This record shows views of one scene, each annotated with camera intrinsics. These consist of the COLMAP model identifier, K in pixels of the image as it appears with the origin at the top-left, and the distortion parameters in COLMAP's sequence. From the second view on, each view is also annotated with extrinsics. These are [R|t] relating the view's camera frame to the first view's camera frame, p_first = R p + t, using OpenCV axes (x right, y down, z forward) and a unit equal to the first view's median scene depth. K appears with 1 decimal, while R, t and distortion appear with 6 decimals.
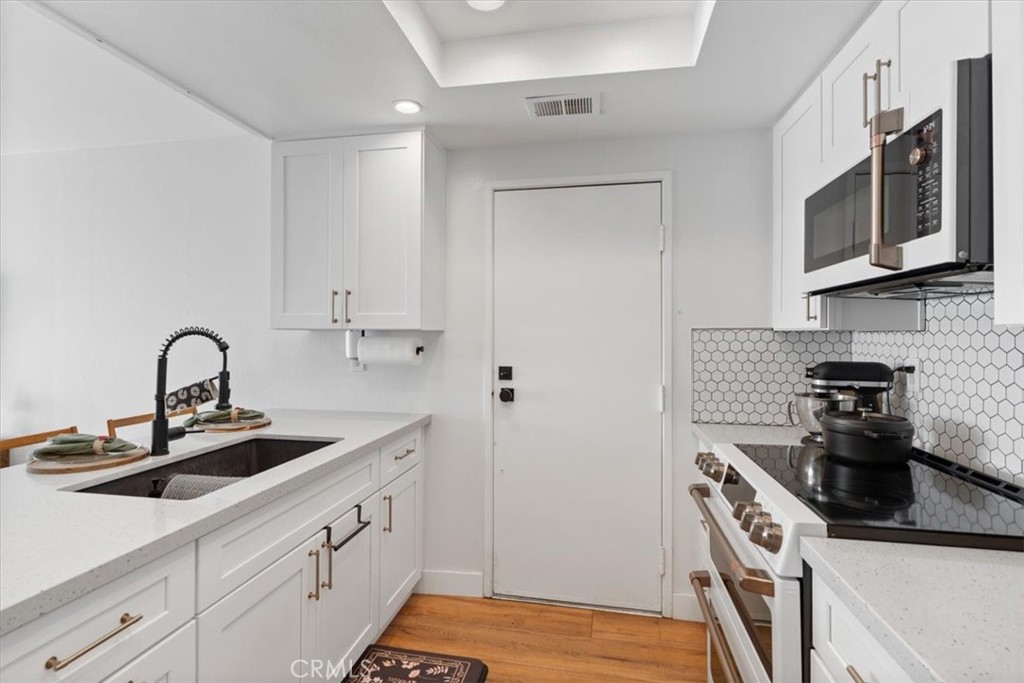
lens RADIAL K [[495.9, 0, 509.7], [0, 495.9, 330.7], [0, 0, 1]] dist [-0.001304, 0.000326]
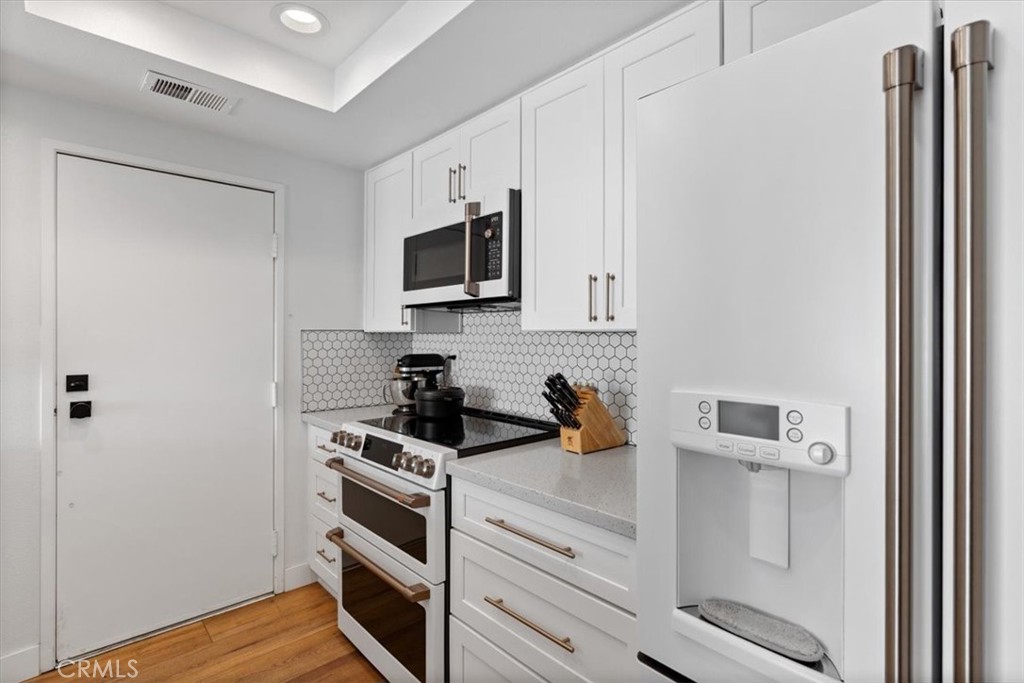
lens RADIAL K [[487.8, 0, 512.0], [0, 487.8, 341.5], [0, 0, 1]] dist [-0.002642, 0.000851]
pose [[0.586667, -0.011925, 0.809741, -0.320622], [-0.005607, 0.999808, 0.018786, -0.001780], [-0.809809, -0.015562, 0.586487, -0.051634]]
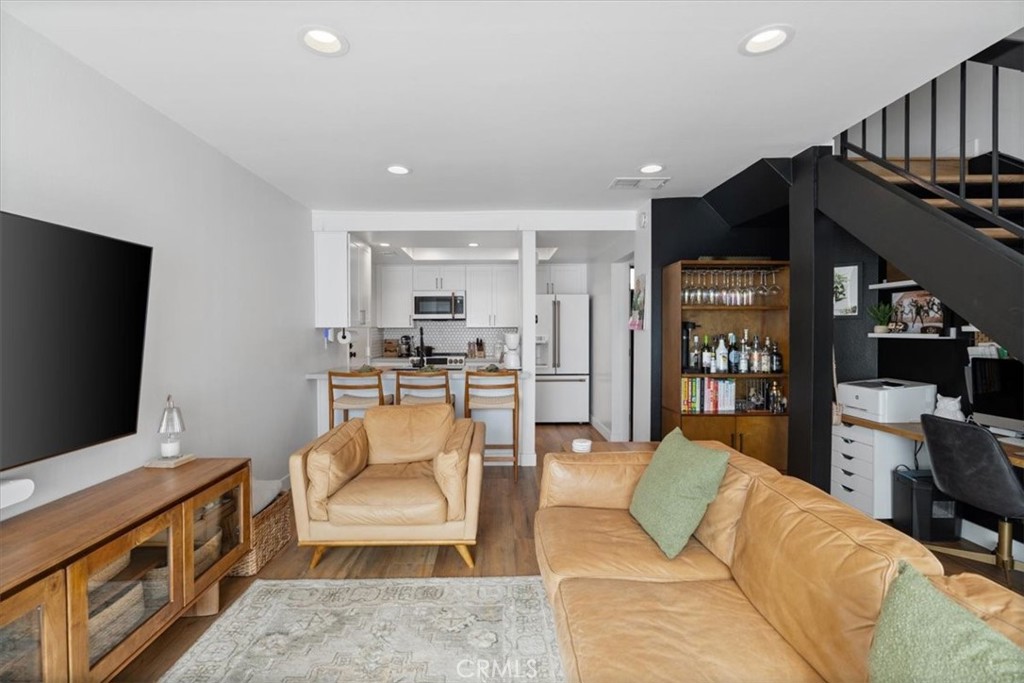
lens RADIAL K [[463.4, 0, 499.2], [0, 463.4, 338.8], [0, 0, 1]] dist [-0.002488, 0.000658]
pose [[-0.198015, -0.024483, 0.979893, -3.191056], [-0.003721, 0.999700, 0.024226, -0.005633], [-0.980192, 0.001151, -0.198047, 1.013817]]
